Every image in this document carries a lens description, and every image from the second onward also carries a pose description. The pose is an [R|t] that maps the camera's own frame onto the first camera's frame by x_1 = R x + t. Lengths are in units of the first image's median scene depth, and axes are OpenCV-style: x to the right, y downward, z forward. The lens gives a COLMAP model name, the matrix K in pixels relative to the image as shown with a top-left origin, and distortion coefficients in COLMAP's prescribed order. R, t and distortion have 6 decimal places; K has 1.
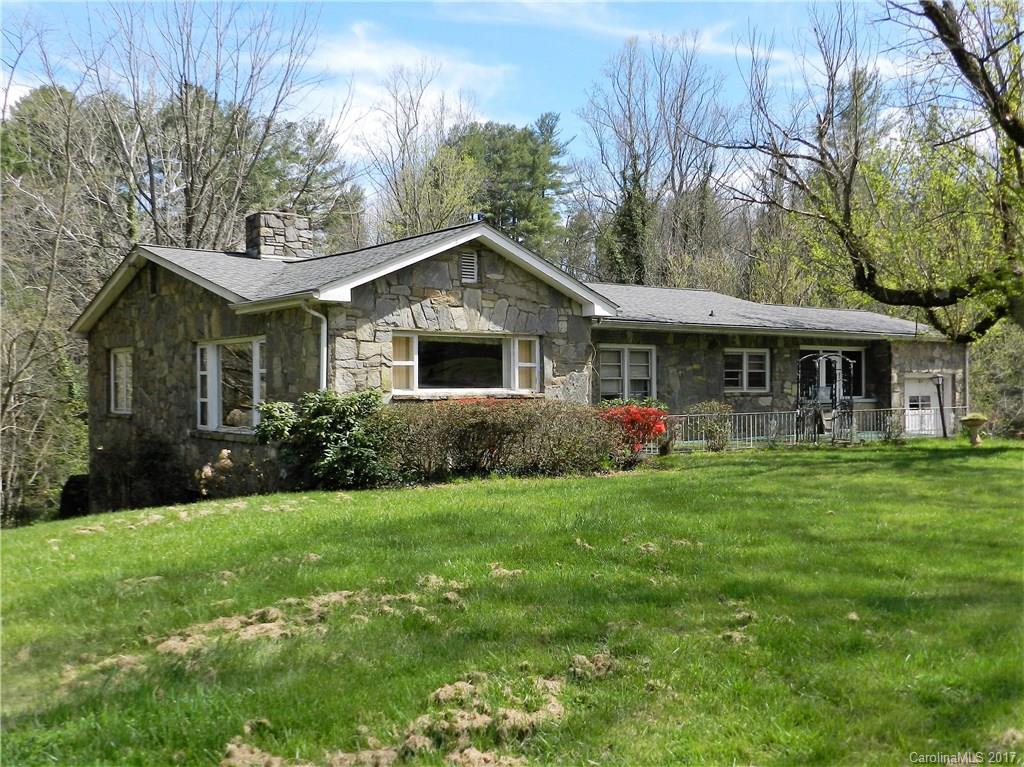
lens RADIAL K [[957.8, 0, 512.2], [0, 957.8, 384.0], [0, 0, 1]] dist [-0.006151, 0.000000]
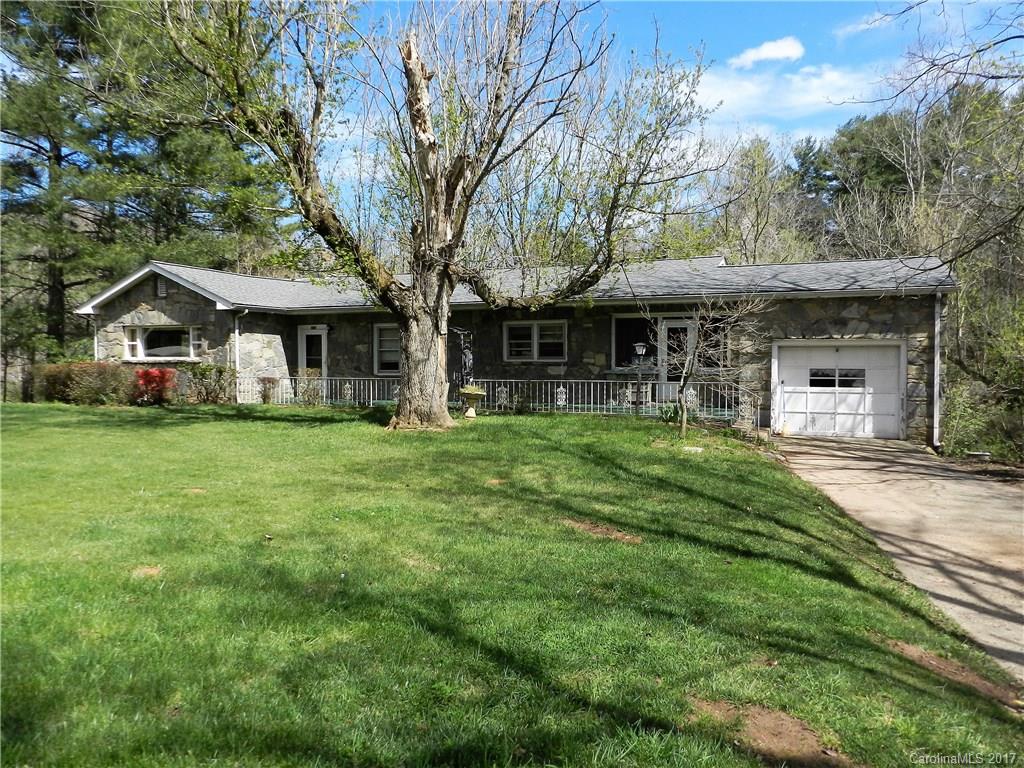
lens RADIAL K [[743.4, 0, 512.3], [0, 743.4, 383.4], [0, 0, 1]] dist [0.003133, 0.001031]
pose [[0.515825, 0.033813, -0.856026, 0.943233], [0.001170, 0.999192, 0.040173, -0.000504], [0.856693, -0.021724, 0.515369, 0.548652]]
